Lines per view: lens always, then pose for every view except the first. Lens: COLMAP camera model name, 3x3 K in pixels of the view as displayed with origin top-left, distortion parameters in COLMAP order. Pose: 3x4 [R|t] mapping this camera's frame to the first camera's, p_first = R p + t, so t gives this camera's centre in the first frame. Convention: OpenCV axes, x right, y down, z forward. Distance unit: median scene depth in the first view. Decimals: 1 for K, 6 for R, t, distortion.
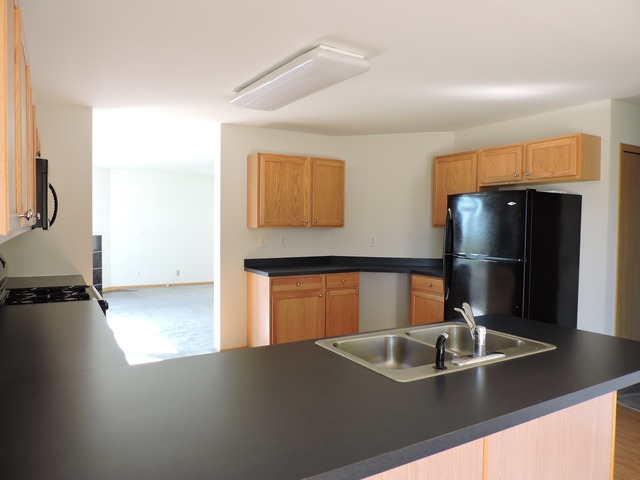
lens RADIAL K [[456.2, 0, 331.4], [0, 456.2, 240.9], [0, 0, 1]] dist [0.000452, -0.013901]
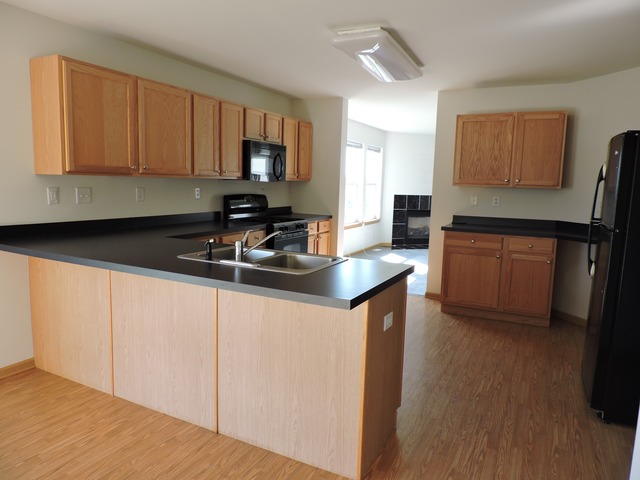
lens RADIAL K [[456.2, 0, 321.1], [0, 456.2, 237.0], [0, 0, 1]] dist [0.000452, -0.013901]
pose [[0.512795, 0.106715, -0.851853, 0.601943], [-0.056733, 0.994288, 0.090407, 0.011541], [0.856635, 0.001968, 0.515920, 0.171976]]
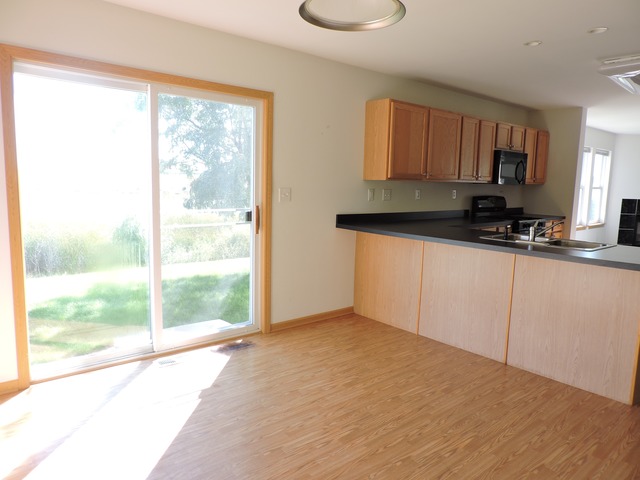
lens RADIAL K [[456.2, 0, 328.4], [0, 456.2, 240.1], [0, 0, 1]] dist [0.000452, -0.013901]
pose [[0.157760, 0.119568, -0.980212, 0.770544], [-0.062693, 0.991852, 0.110898, 0.028466], [0.985485, 0.043957, 0.163971, -0.072535]]
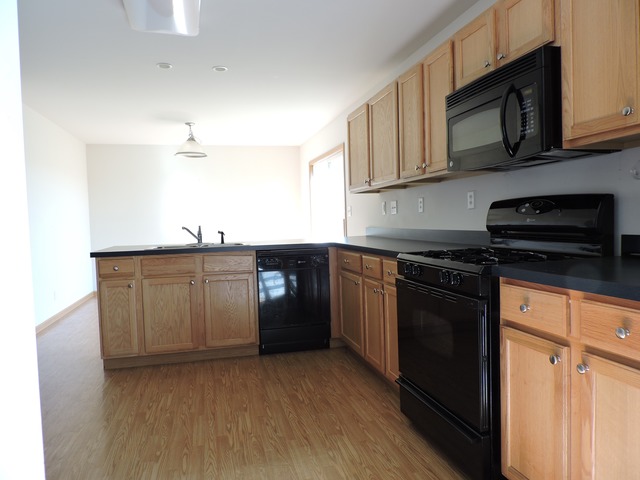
lens RADIAL K [[456.2, 0, 321.6], [0, 456.2, 243.5], [0, 0, 1]] dist [0.000452, -0.013901]
pose [[-0.945561, 0.000354, 0.325444, -0.384398], [0.029462, 0.995986, 0.084517, 0.022157], [-0.324108, 0.089504, -0.941776, 1.112386]]
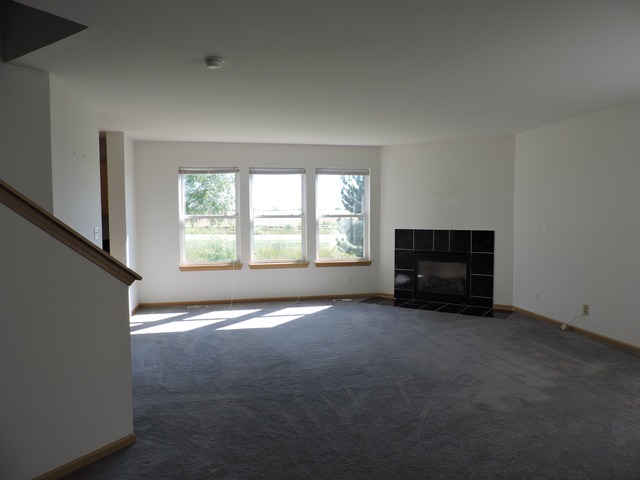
lens RADIAL K [[456.2, 0, 318.3], [0, 456.2, 240.2], [0, 0, 1]] dist [0.000452, -0.013901]
pose [[-0.355333, 0.043745, -0.933716, 0.504529], [-0.036111, 0.997516, 0.060477, -0.057154], [0.934042, 0.055207, -0.352871, 1.835590]]
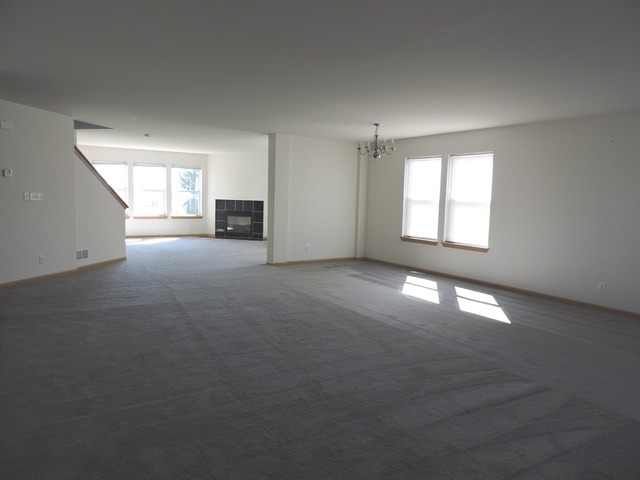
lens RADIAL K [[456.2, 0, 318.0], [0, 456.2, 239.0], [0, 0, 1]] dist [0.000452, -0.013901]
pose [[0.002957, 0.083336, -0.996517, 1.871727], [-0.067191, 0.994286, 0.082951, -0.043826], [0.997736, 0.066712, 0.008540, 2.171486]]
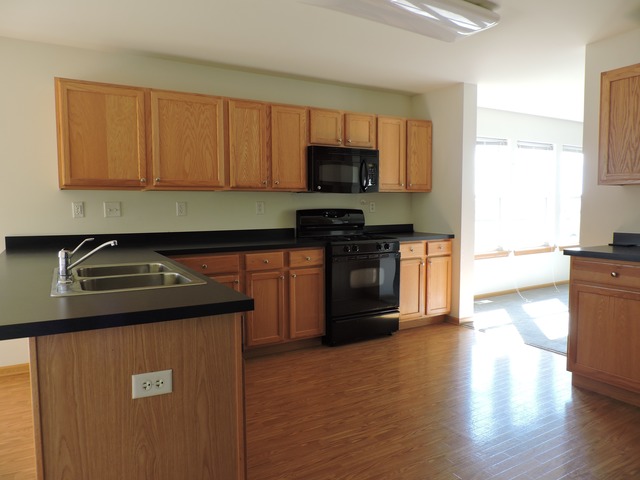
lens RADIAL K [[456.2, 0, 321.8], [0, 456.2, 238.8], [0, 0, 1]] dist [0.000452, -0.013901]
pose [[-0.039579, 0.060892, -0.997359, 0.526326], [-0.033913, 0.997485, 0.062245, 0.022233], [0.998641, 0.036287, -0.037414, 0.607575]]
